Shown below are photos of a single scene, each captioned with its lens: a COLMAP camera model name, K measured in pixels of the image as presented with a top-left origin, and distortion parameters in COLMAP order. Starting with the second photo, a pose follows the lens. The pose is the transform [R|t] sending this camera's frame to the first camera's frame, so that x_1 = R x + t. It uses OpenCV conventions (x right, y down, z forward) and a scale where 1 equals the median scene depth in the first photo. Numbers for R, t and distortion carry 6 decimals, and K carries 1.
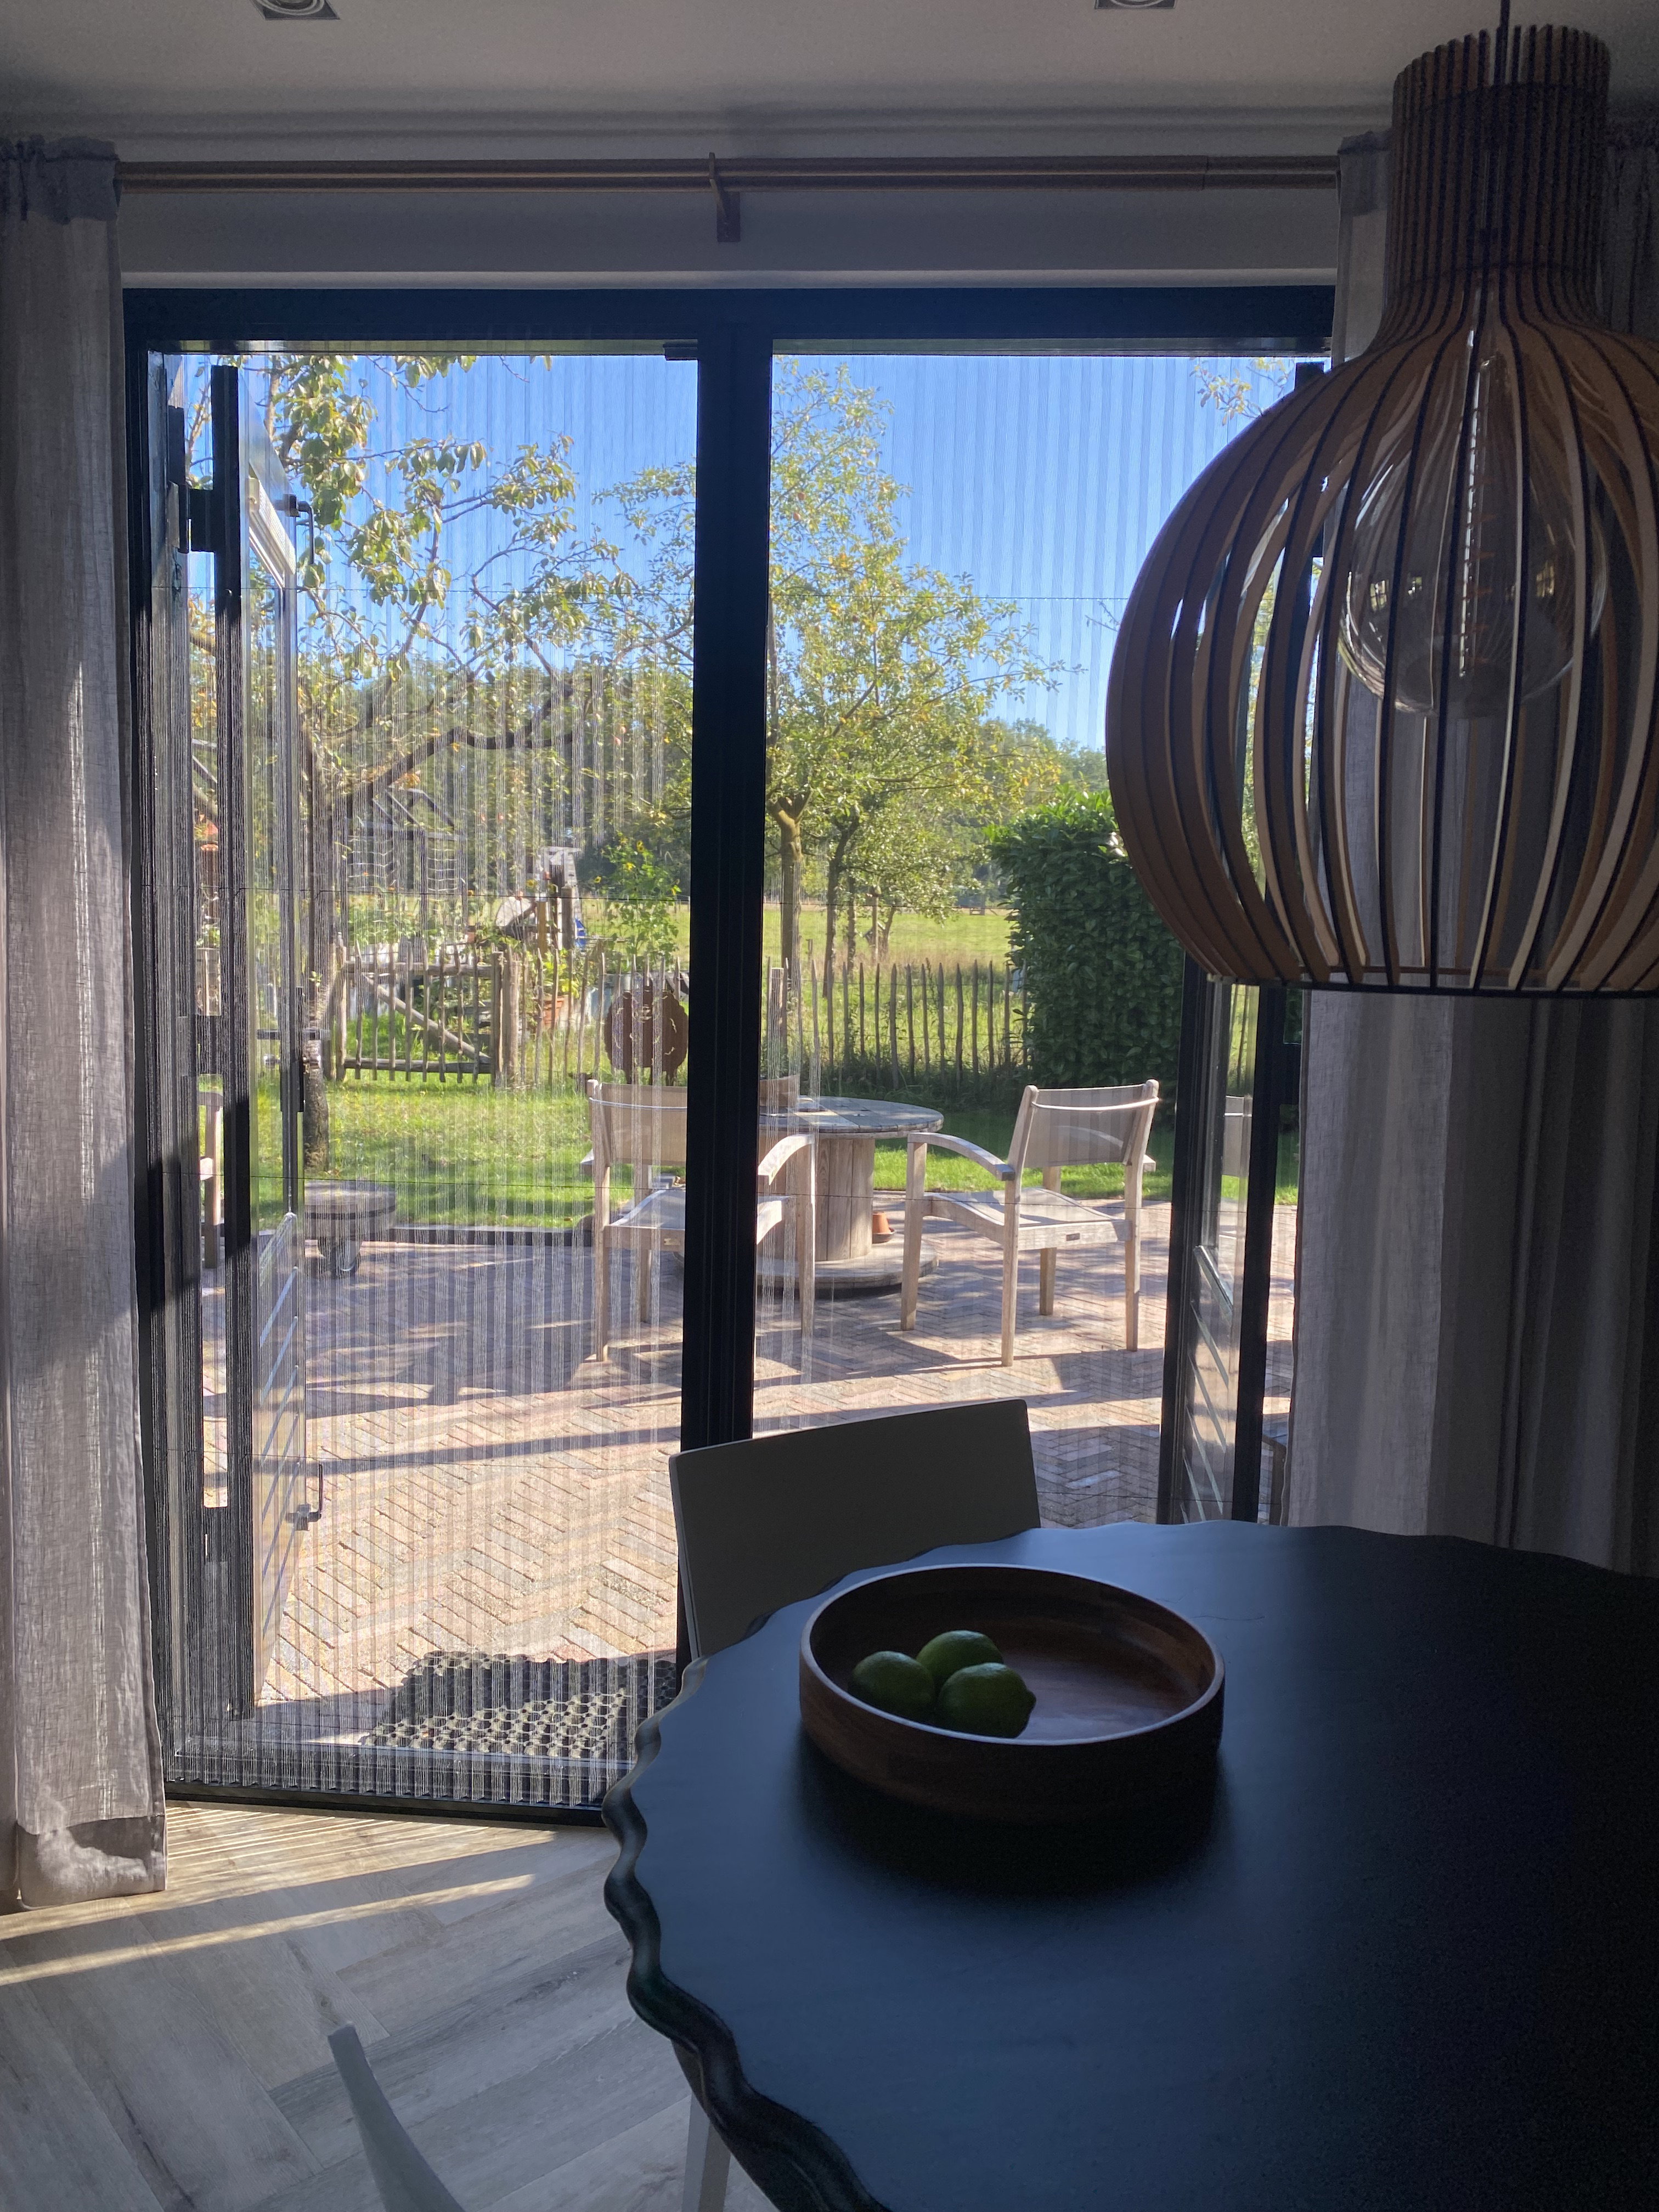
lens RADIAL K [[1684.8, 0, 829.5], [0, 1684.8, 1106.0], [0, 0, 1]] dist [0.000013, -0.000456]
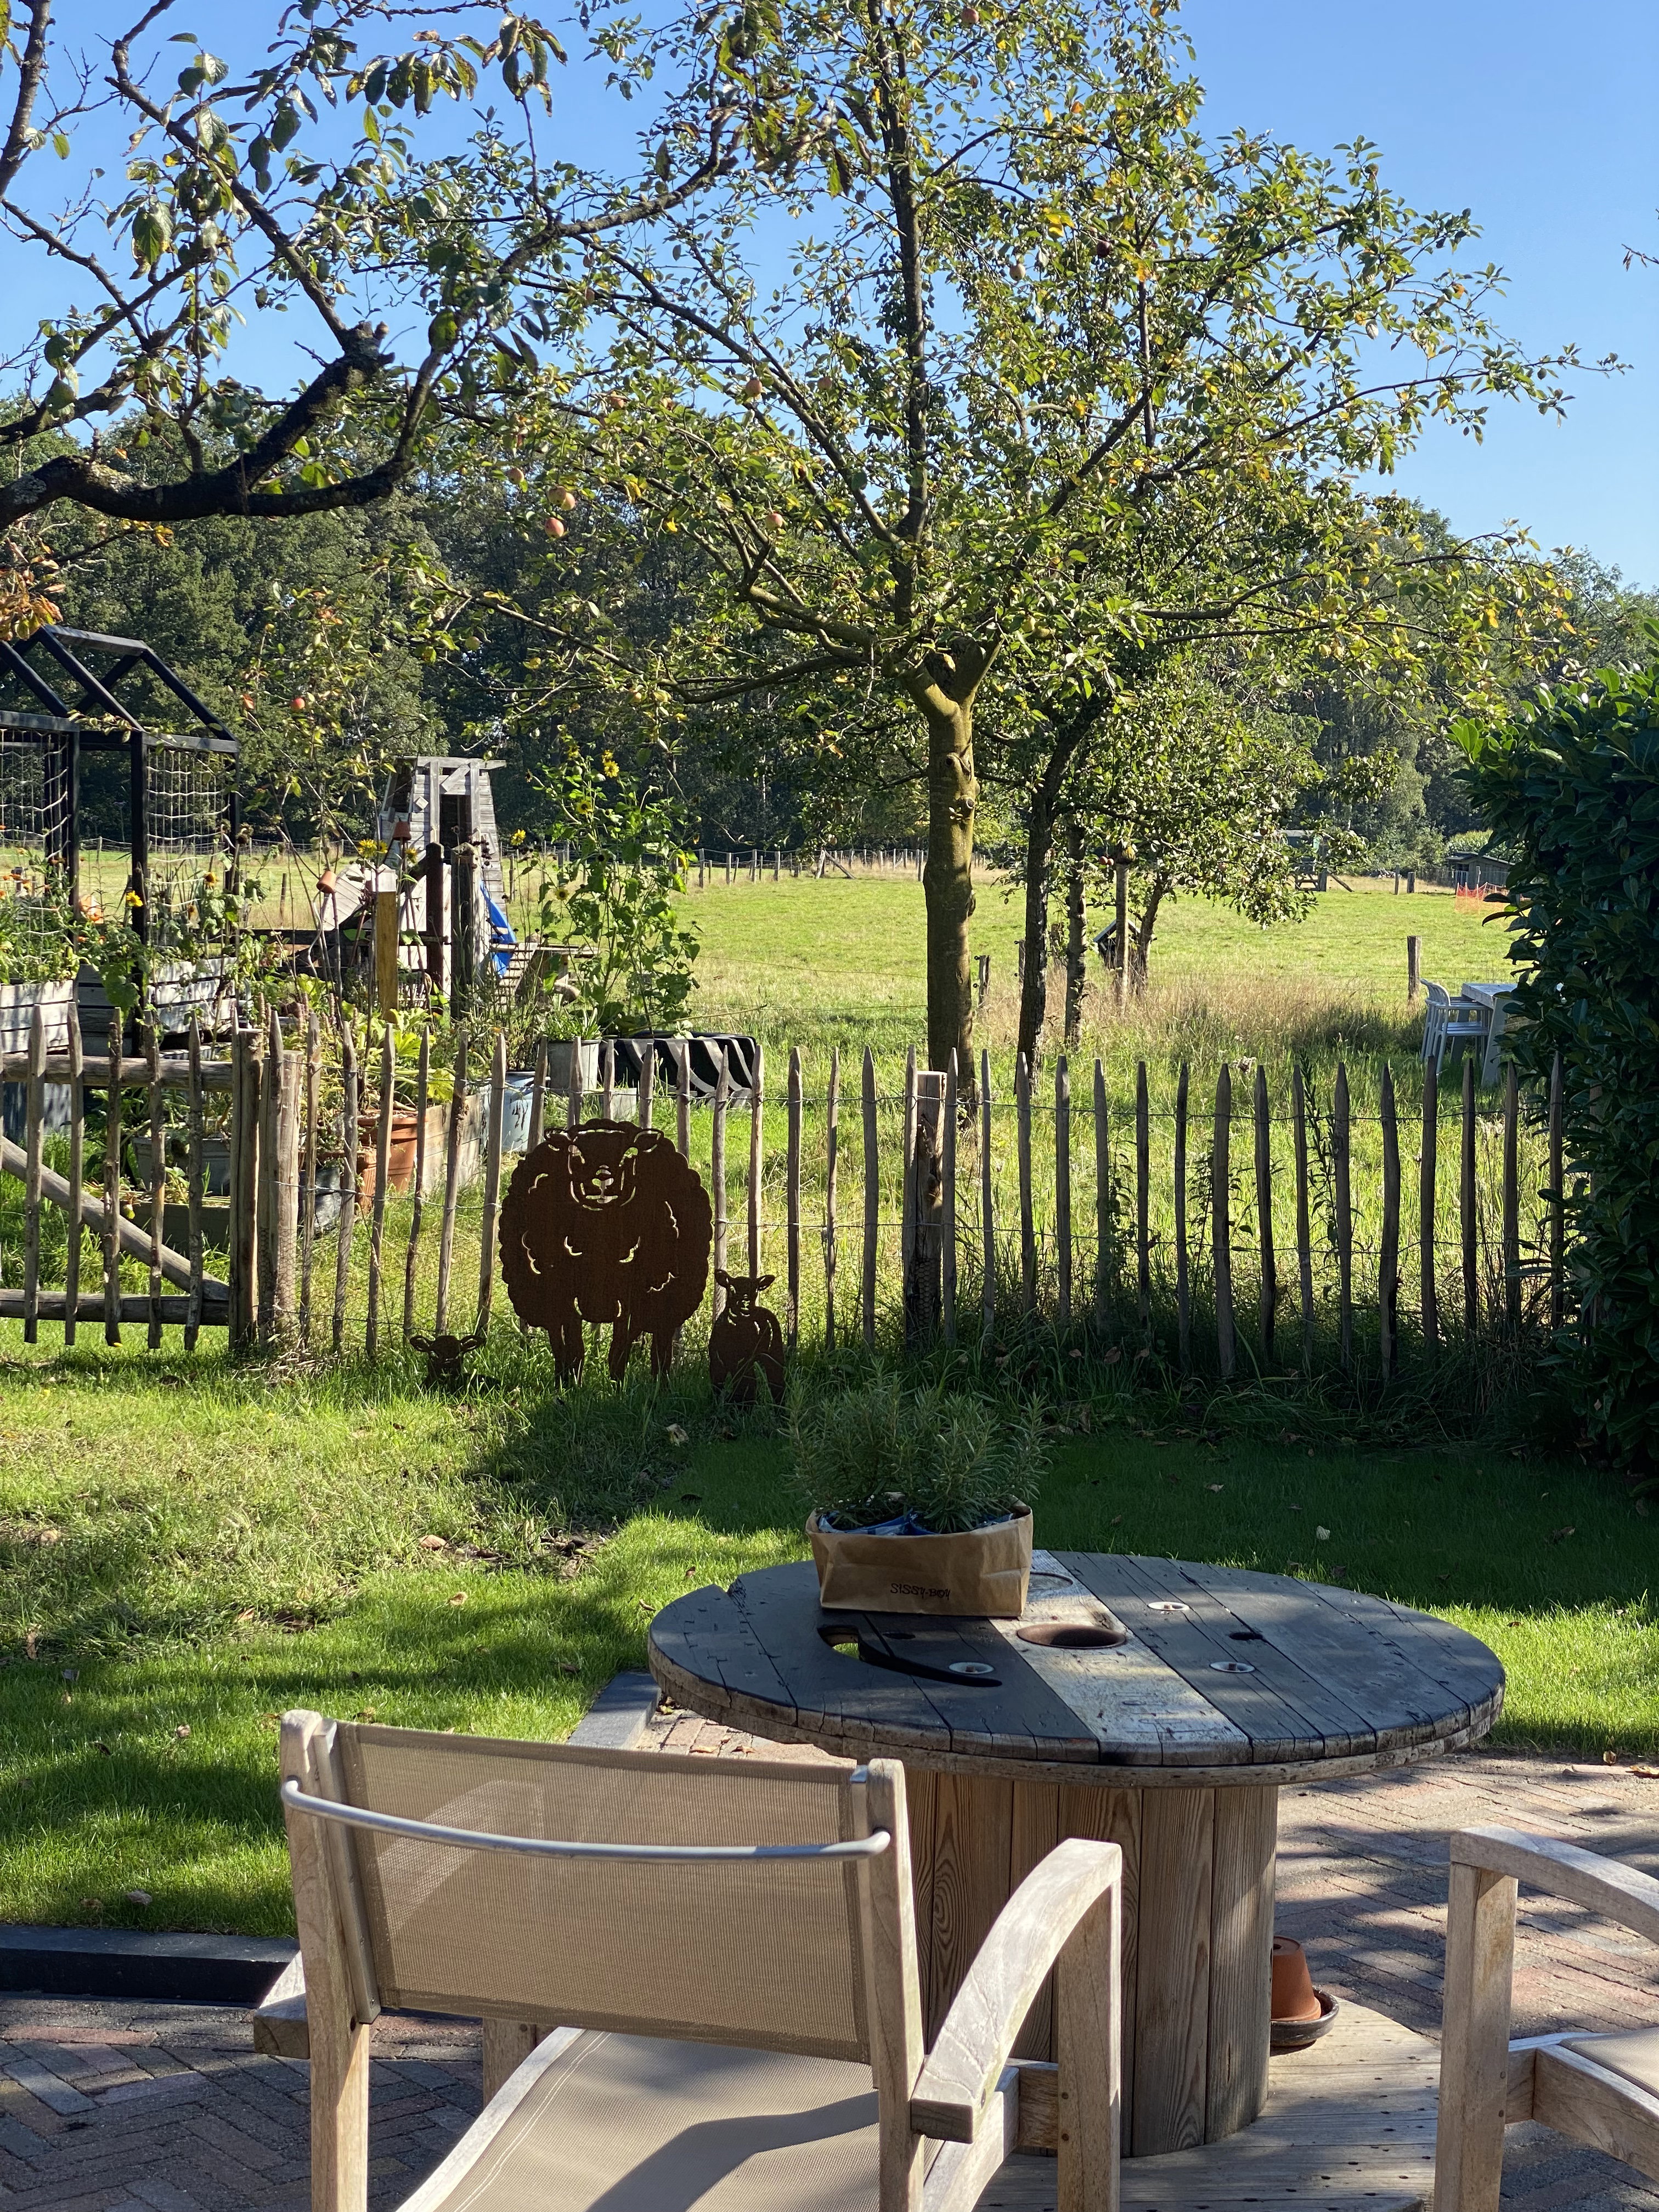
lens RADIAL K [[3417.7, 0, 829.5], [0, 3417.7, 1106.0], [0, 0, 1]] dist [0.007504, 0.017659]
pose [[0.998596, 0.004390, -0.052787, -0.007809], [-0.007018, 0.998740, -0.049691, -0.020719], [0.052502, 0.049992, 0.997369, 0.114541]]
